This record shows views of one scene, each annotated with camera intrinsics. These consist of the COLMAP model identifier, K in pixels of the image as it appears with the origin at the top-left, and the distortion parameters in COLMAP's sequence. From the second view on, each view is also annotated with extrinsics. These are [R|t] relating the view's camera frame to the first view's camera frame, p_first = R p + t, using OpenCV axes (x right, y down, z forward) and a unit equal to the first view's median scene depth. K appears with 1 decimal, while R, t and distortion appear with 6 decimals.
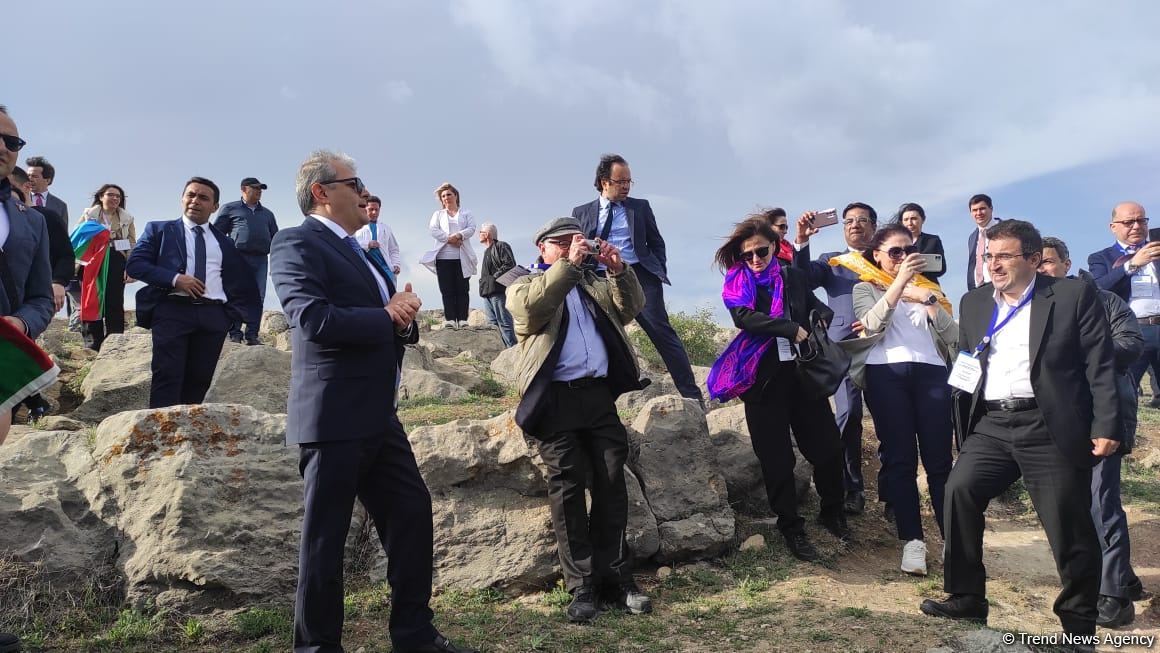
lens RADIAL K [[840.9, 0, 580.0], [0, 840.9, 326.5], [0, 0, 1]] dist [0.060145, -0.057048]
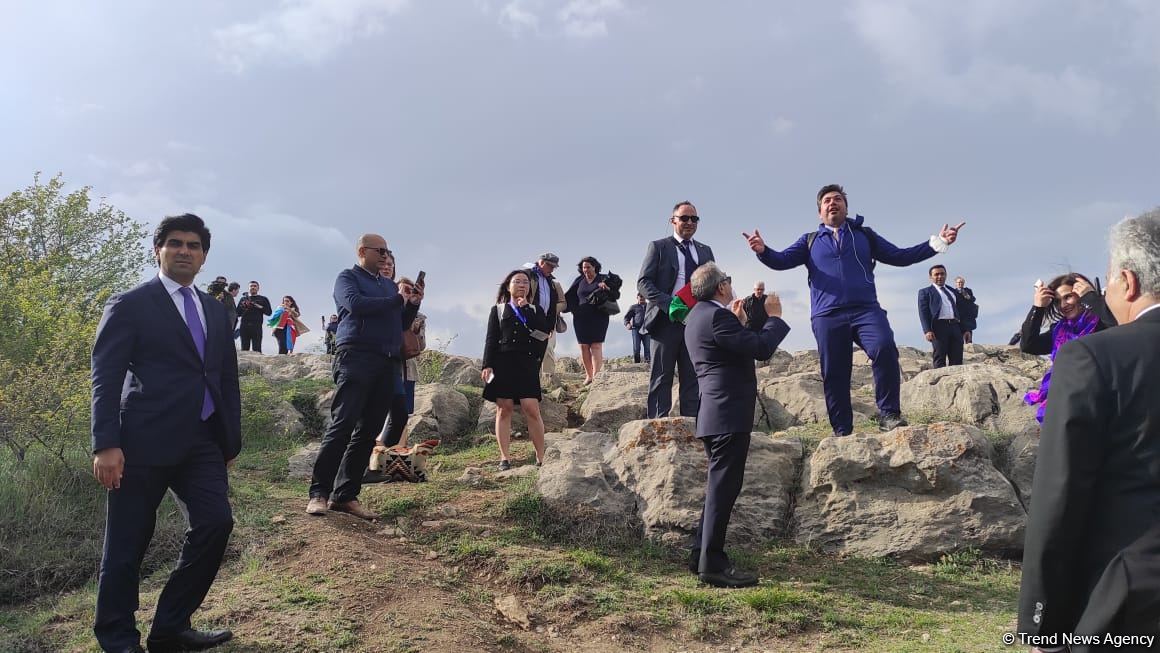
lens RADIAL K [[840.9, 0, 580.0], [0, 840.9, 326.5], [0, 0, 1]] dist [0.060145, -0.057048]
pose [[0.891290, -0.035571, -0.452036, 0.084135], [0.015307, 0.998710, -0.048407, 0.000232], [0.453174, 0.036225, 0.890685, -0.439450]]
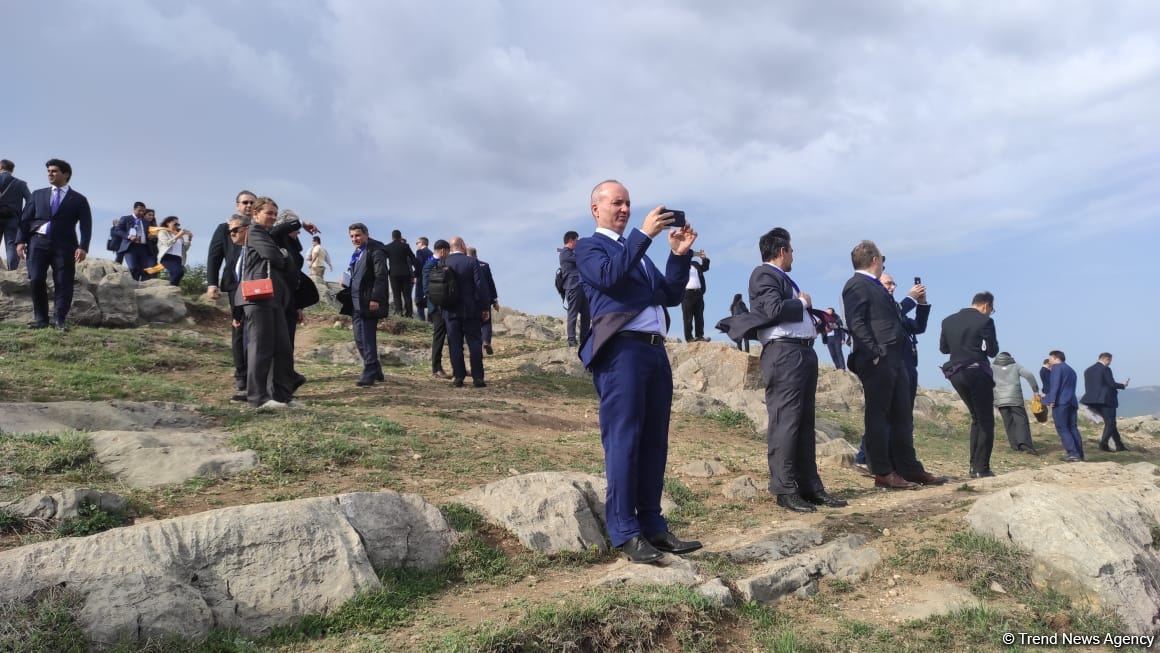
lens RADIAL K [[840.9, 0, 580.0], [0, 840.9, 326.5], [0, 0, 1]] dist [0.060145, -0.057048]
pose [[0.907656, 0.057898, 0.415703, 0.394180], [-0.056465, 0.998280, -0.015752, 0.254778], [-0.415900, -0.009176, 0.909364, -2.415437]]
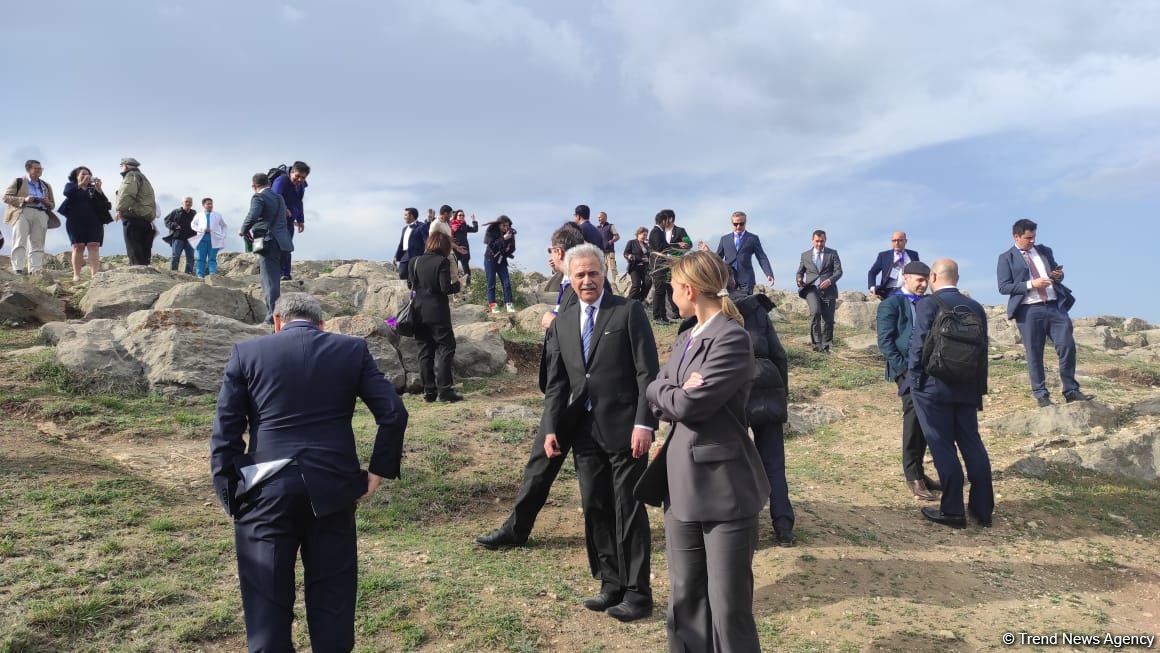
lens RADIAL K [[840.9, 0, 580.0], [0, 840.9, 326.5], [0, 0, 1]] dist [0.060145, -0.057048]
pose [[0.995064, 0.028640, 0.095015, 0.350939], [-0.033810, 0.998008, 0.053259, -0.008694], [-0.093300, -0.056208, 0.994050, -1.215733]]
